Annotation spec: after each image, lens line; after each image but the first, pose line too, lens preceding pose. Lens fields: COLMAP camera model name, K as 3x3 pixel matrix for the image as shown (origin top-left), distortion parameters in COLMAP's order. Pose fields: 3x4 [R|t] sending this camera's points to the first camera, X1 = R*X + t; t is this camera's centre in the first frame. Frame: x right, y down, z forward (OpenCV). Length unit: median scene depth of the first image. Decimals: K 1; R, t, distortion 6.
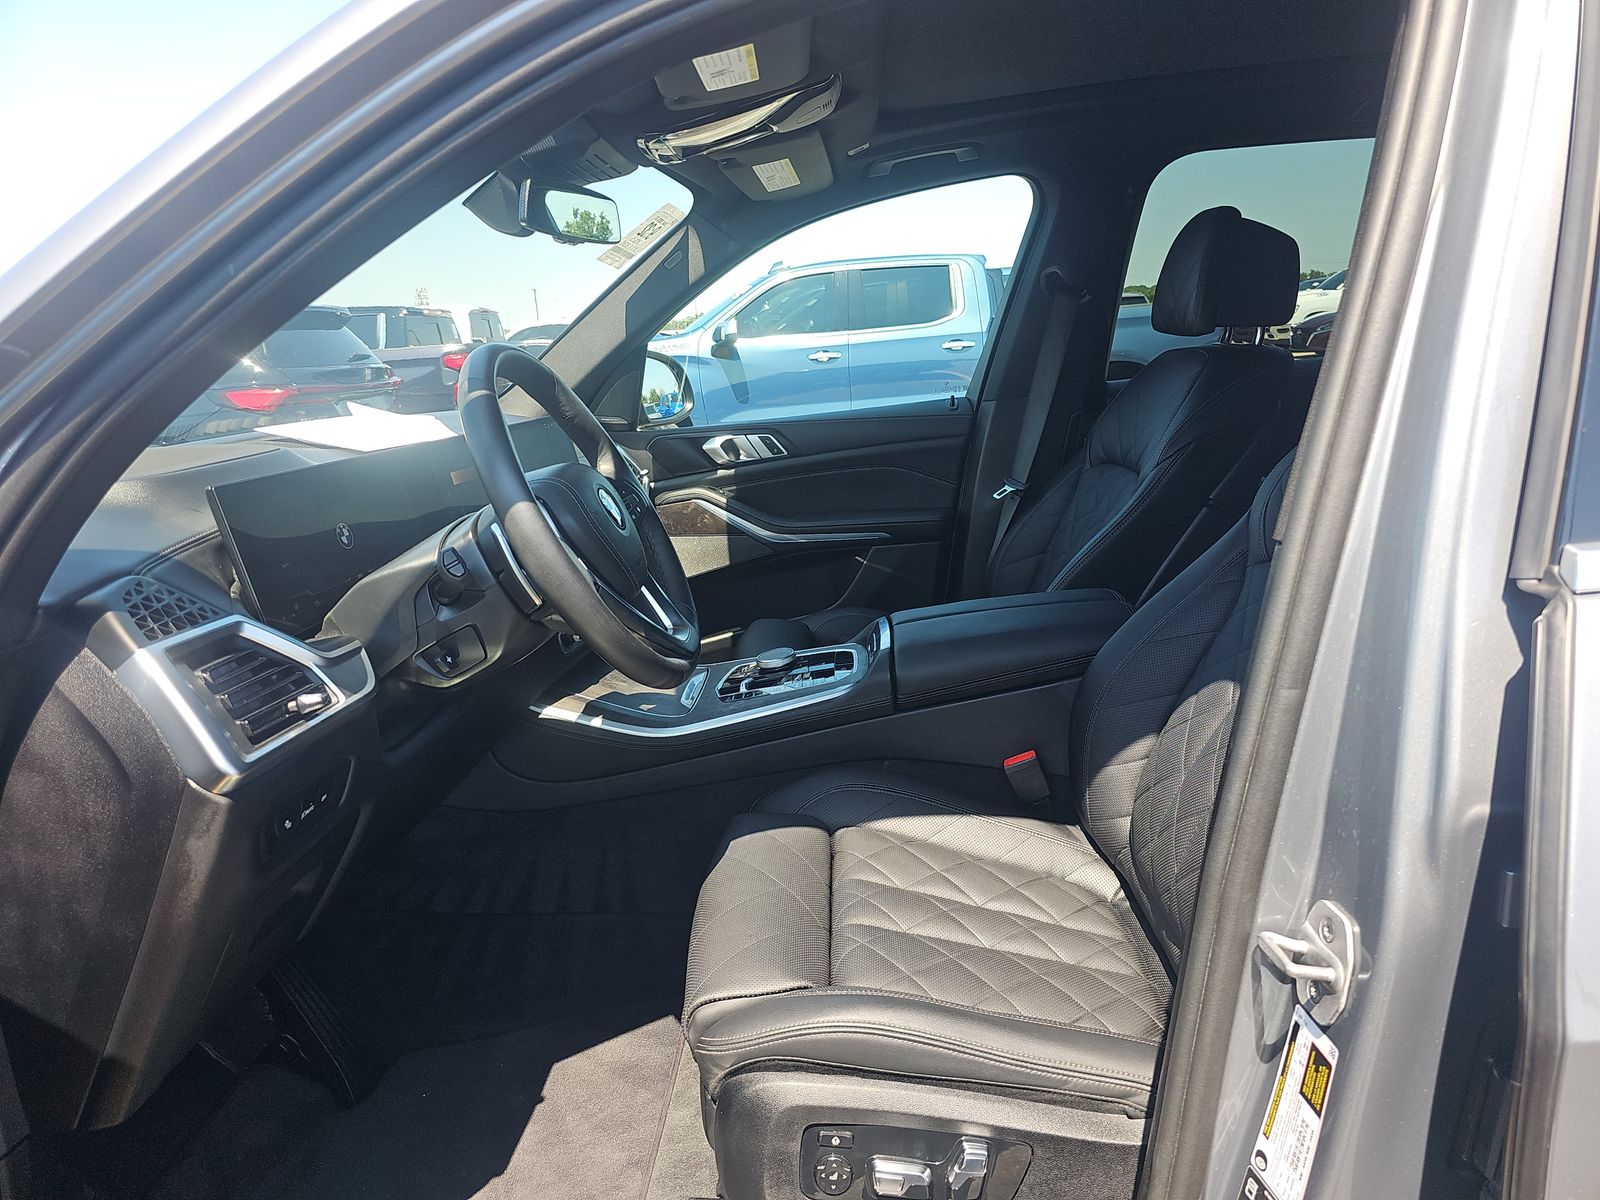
lens RADIAL K [[1089.9, 0, 795.3], [0, 1089.9, 598.9], [0, 0, 1]] dist [0.049087, -0.033572]
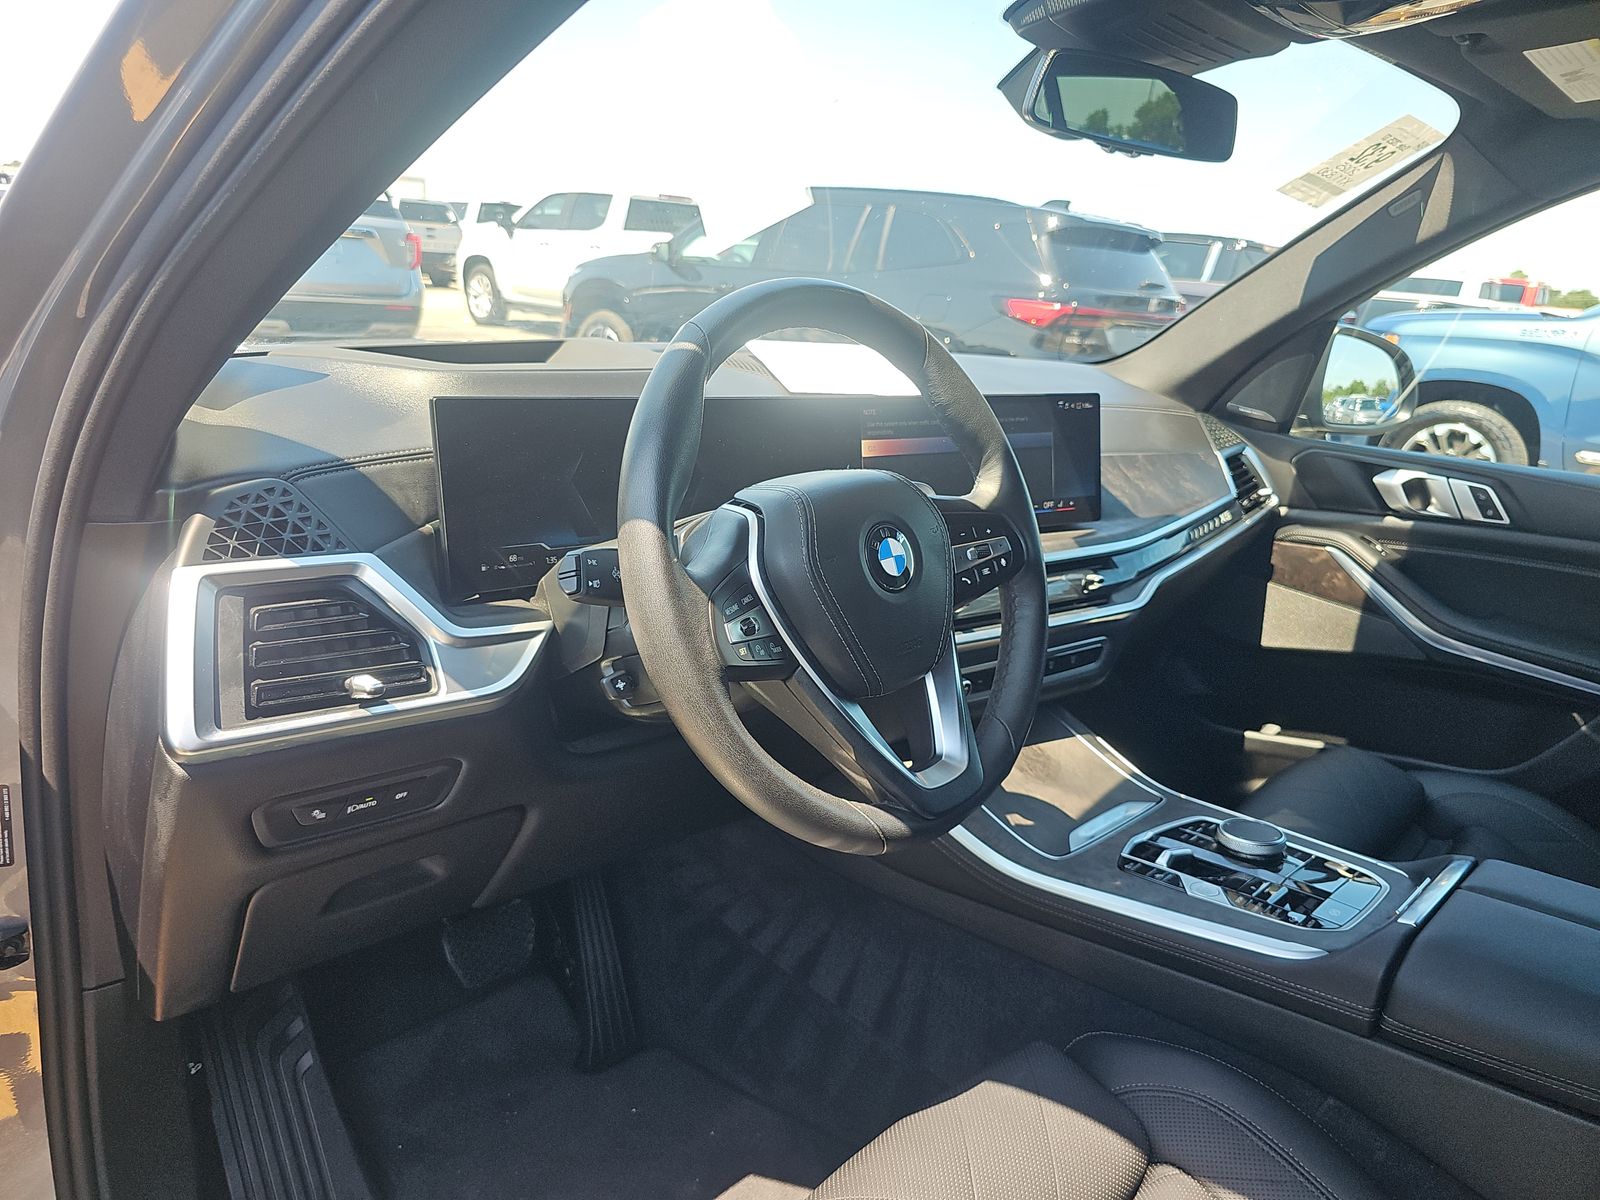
lens RADIAL K [[1089.9, 0, 778.4], [0, 1089.9, 586.1], [0, 0, 1]] dist [0.049087, -0.033572]
pose [[0.722755, 0.321547, -0.611746, 0.093407], [-0.290756, 0.944496, 0.152931, -0.072813], [0.626966, 0.067338, 0.776131, 0.226490]]
